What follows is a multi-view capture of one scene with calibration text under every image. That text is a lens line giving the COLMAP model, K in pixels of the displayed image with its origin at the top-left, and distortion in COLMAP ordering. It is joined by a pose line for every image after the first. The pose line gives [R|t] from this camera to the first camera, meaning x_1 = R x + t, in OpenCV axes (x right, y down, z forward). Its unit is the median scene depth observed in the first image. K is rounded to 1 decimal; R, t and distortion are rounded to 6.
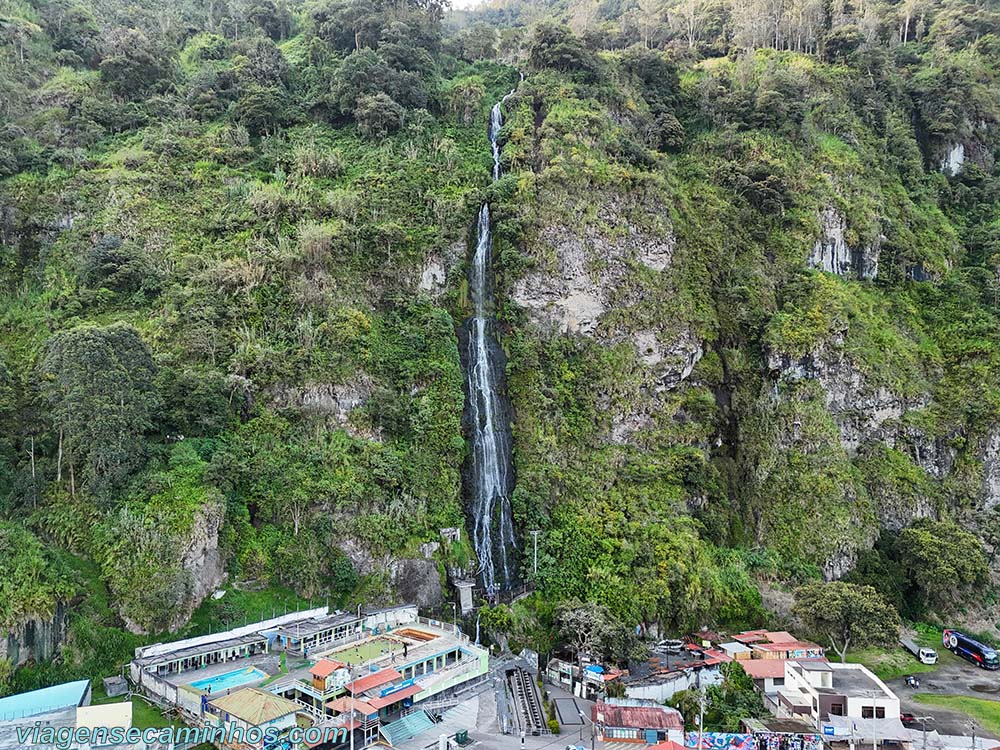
lens RADIAL K [[782.8, 0, 461.0], [0, 782.8, 397.6], [0, 0, 1]] dist [0.062238, -0.042699]
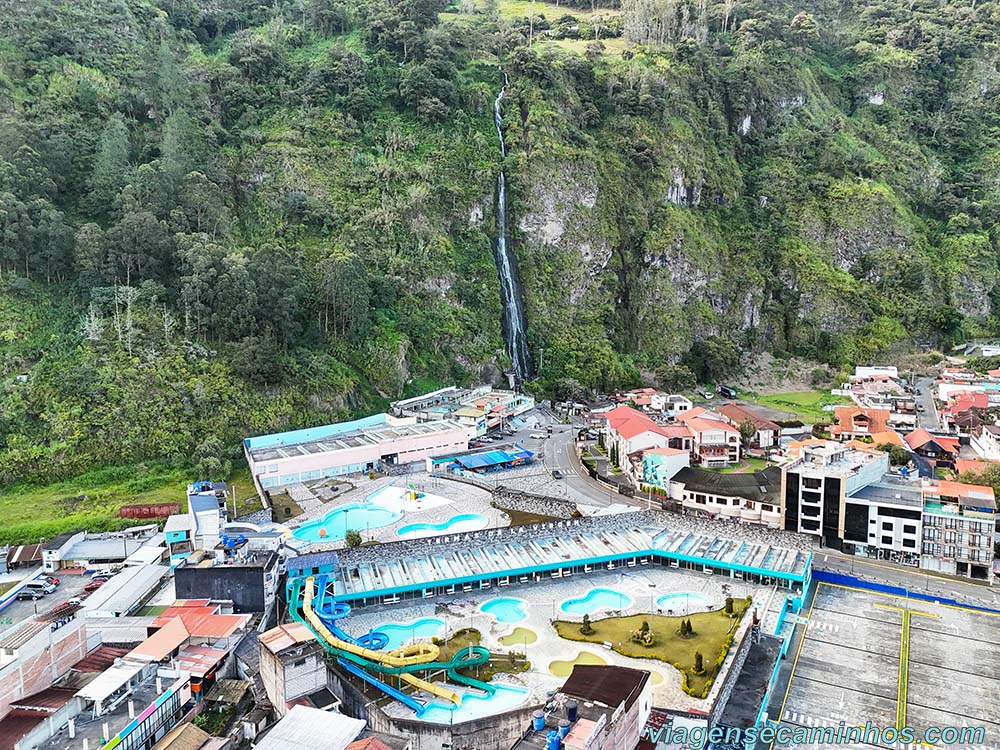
lens RADIAL K [[868.3, 0, 500.0], [0, 868.3, 375.0], [0, 0, 1]] dist [0.069582, -0.010255]
pose [[0.970906, -0.044468, 0.235294, -0.469742], [0.002990, 0.984781, 0.173772, -0.136868], [-0.239440, -0.168012, 0.956264, -1.003815]]
